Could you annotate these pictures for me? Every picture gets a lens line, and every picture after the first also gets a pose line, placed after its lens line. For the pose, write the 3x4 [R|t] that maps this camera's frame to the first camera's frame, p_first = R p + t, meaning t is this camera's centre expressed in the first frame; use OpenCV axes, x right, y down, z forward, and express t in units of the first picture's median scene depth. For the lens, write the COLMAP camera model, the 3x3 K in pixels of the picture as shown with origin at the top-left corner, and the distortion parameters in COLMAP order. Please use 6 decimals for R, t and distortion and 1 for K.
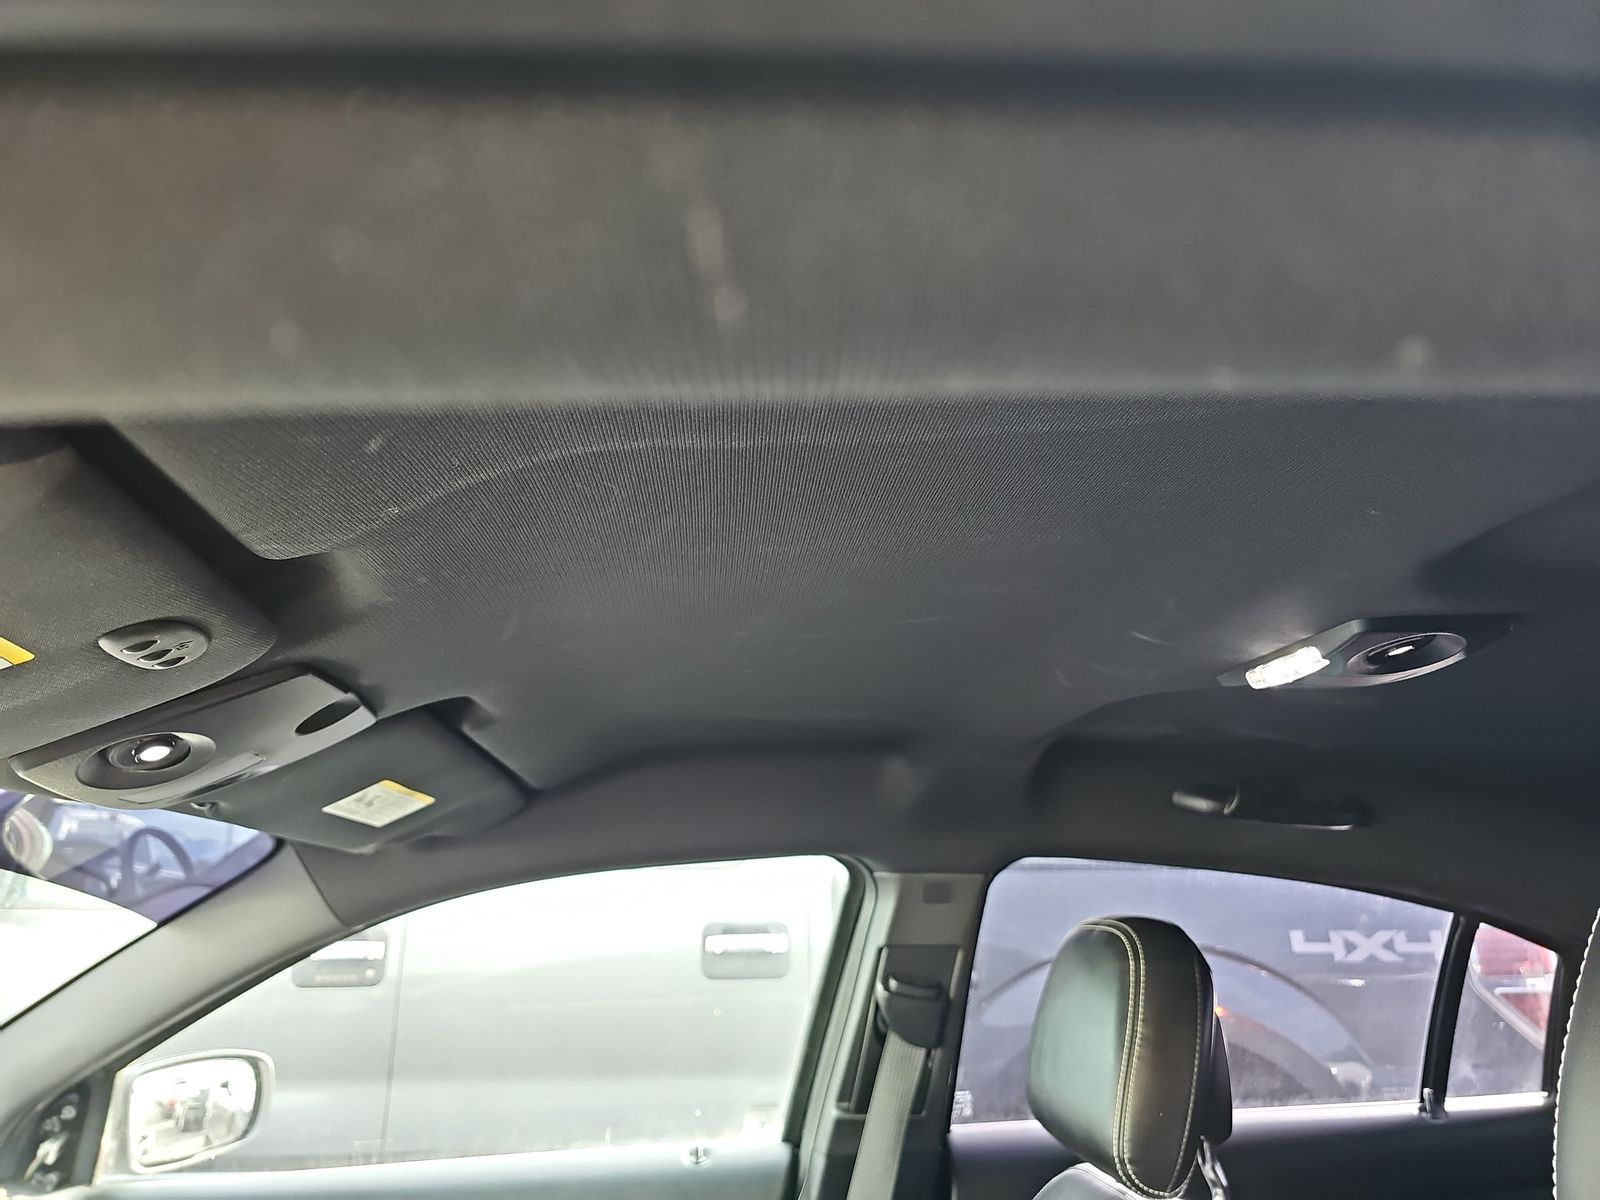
lens RADIAL K [[1068.1, 0, 796.0], [0, 1068.1, 601.6], [0, 0, 1]] dist [0.031407, -0.033877]
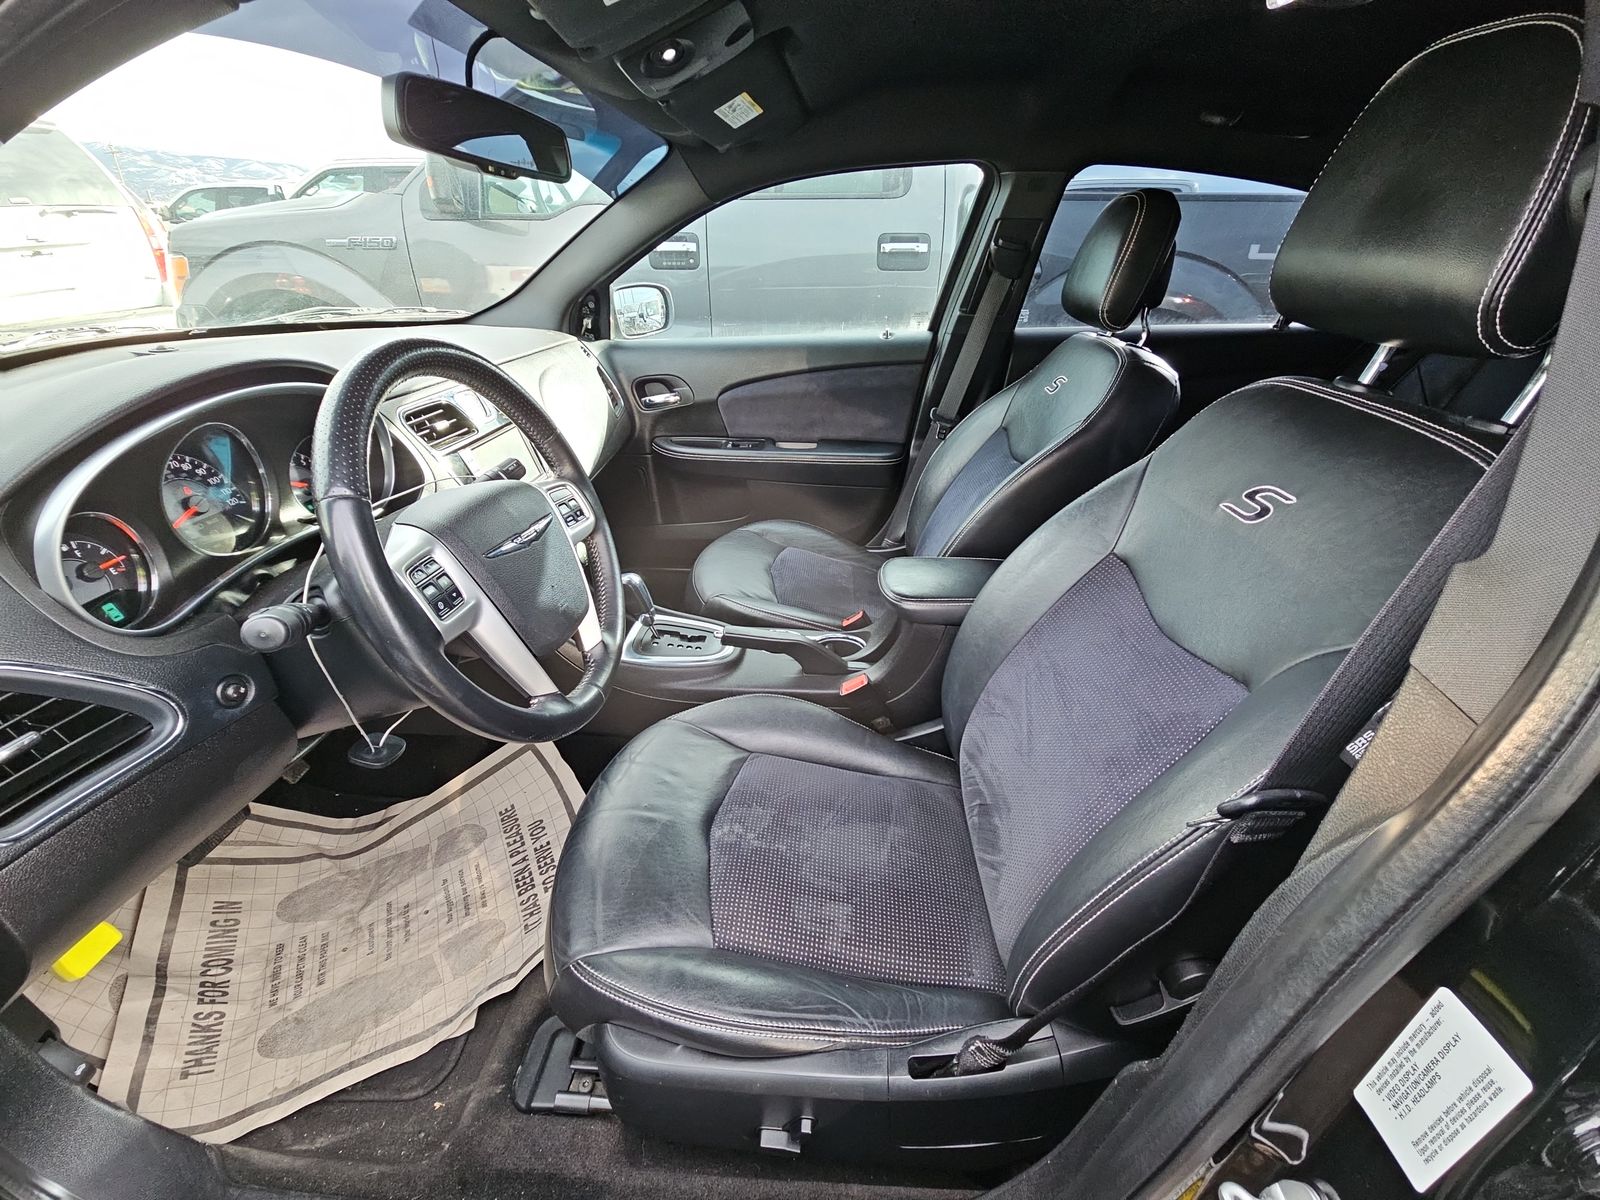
lens RADIAL K [[658.5, 0, 804.2], [0, 658.5, 621.6], [0, 0, 1]] dist [0.002258, 0.000013]
pose [[0.989316, 0.085776, -0.117884, -0.052233], [0.021317, 0.714795, 0.699009, 0.020557], [0.144222, -0.694053, 0.705330, -0.296133]]
